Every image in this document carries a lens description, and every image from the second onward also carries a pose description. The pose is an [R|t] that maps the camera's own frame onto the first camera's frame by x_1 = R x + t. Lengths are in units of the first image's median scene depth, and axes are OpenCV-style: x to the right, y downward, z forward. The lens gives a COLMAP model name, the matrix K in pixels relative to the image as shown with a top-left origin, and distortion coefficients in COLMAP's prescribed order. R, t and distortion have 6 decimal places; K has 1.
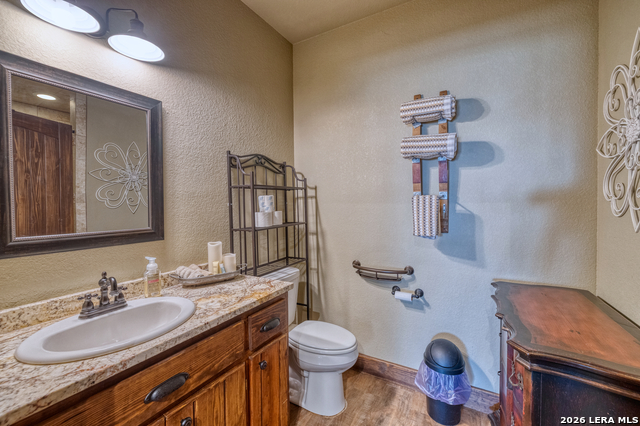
lens RADIAL K [[271.8, 0, 316.2], [0, 271.8, 208.0], [0, 0, 1]] dist [-0.003422, 0.000661]
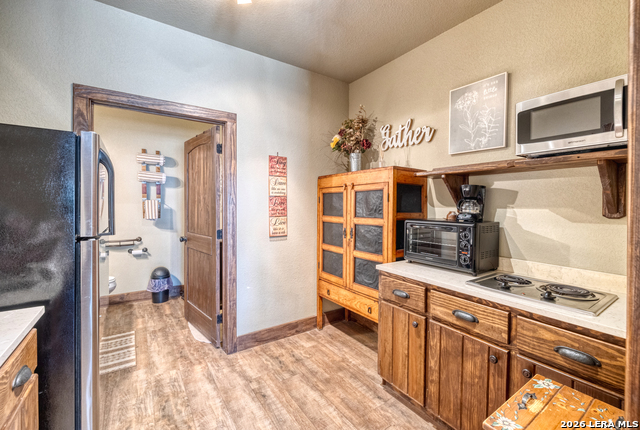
lens RADIAL K [[278.9, 0, 317.1], [0, 278.9, 207.6], [0, 0, 1]] dist [-0.002696, 0.001426]
pose [[0.445132, -0.003955, 0.895456, -0.916188], [0.010839, 0.999941, -0.000971, 0.026627], [-0.895400, 0.010139, 0.445148, -1.066538]]
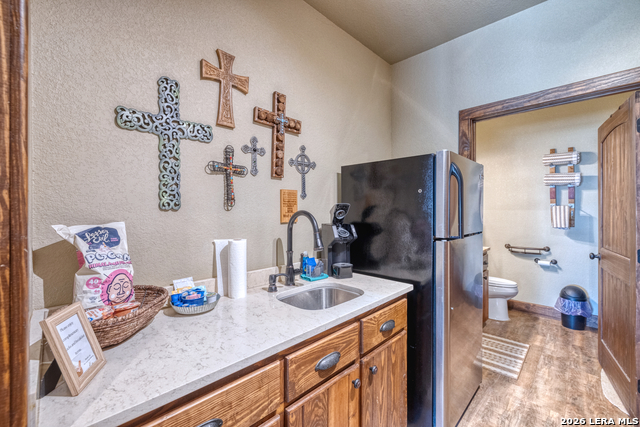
lens RADIAL K [[271.8, 0, 319.3], [0, 271.8, 210.6], [0, 0, 1]] dist [-0.003422, 0.000661]
pose [[0.965760, 0.001558, -0.259433, -0.660061], [-0.006327, 0.999826, -0.017549, 0.027004], [0.259361, 0.018589, 0.965602, -1.135144]]
